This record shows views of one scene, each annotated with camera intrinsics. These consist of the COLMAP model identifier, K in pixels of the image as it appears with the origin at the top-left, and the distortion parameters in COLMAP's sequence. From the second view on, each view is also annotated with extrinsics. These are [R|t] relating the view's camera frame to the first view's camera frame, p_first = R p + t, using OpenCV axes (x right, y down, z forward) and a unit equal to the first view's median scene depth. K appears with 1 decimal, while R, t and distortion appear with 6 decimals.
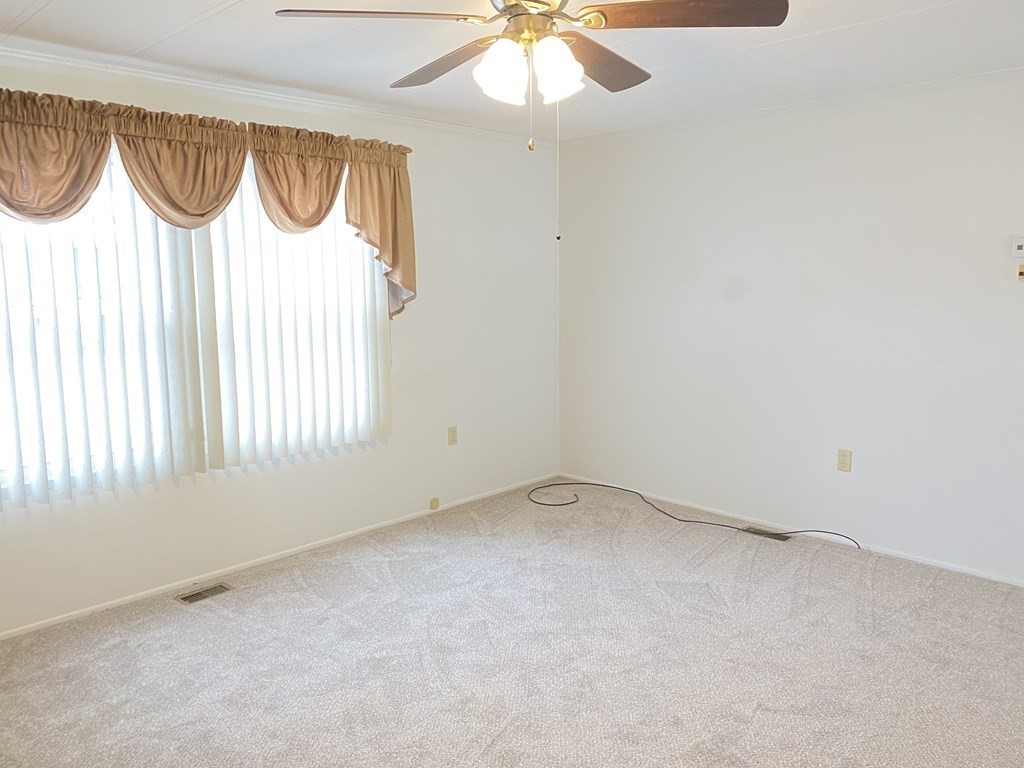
lens RADIAL K [[775.9, 0, 506.6], [0, 775.9, 384.7], [0, 0, 1]] dist [-0.009589, -0.003767]
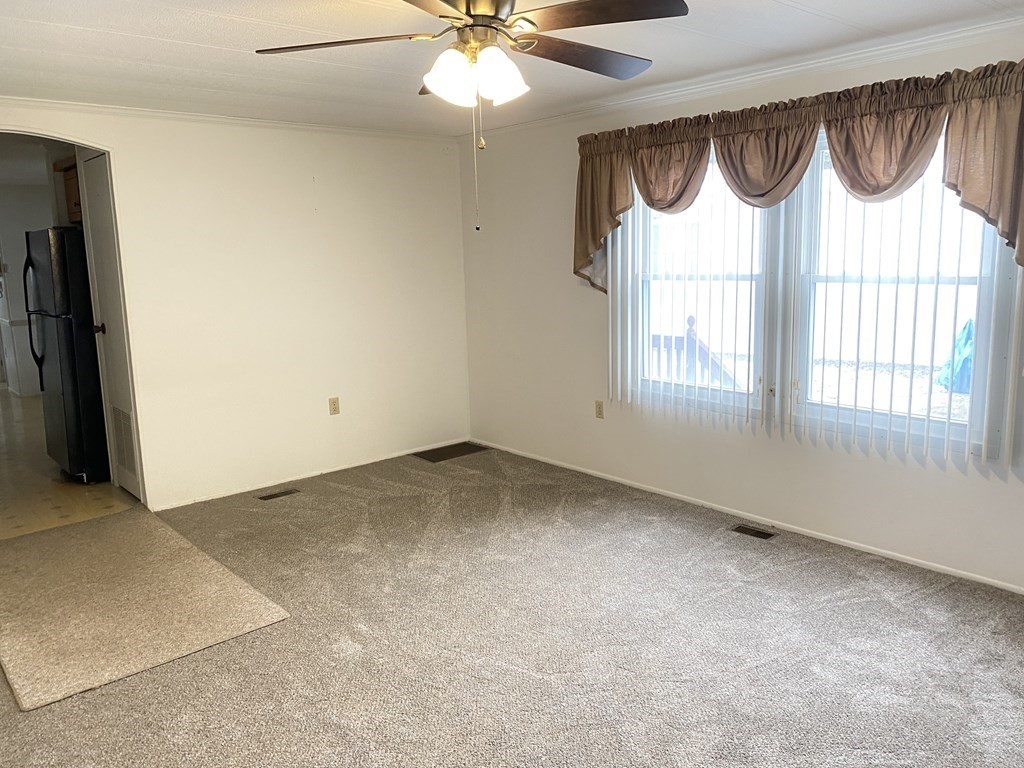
lens RADIAL K [[775.9, 0, 507.1], [0, 775.9, 379.6], [0, 0, 1]] dist [-0.009589, -0.003767]
pose [[-0.104265, 0.175734, -0.978900, 0.709123], [-0.112848, 0.975818, 0.187201, -0.117531], [0.988127, 0.129985, -0.081913, 0.702462]]
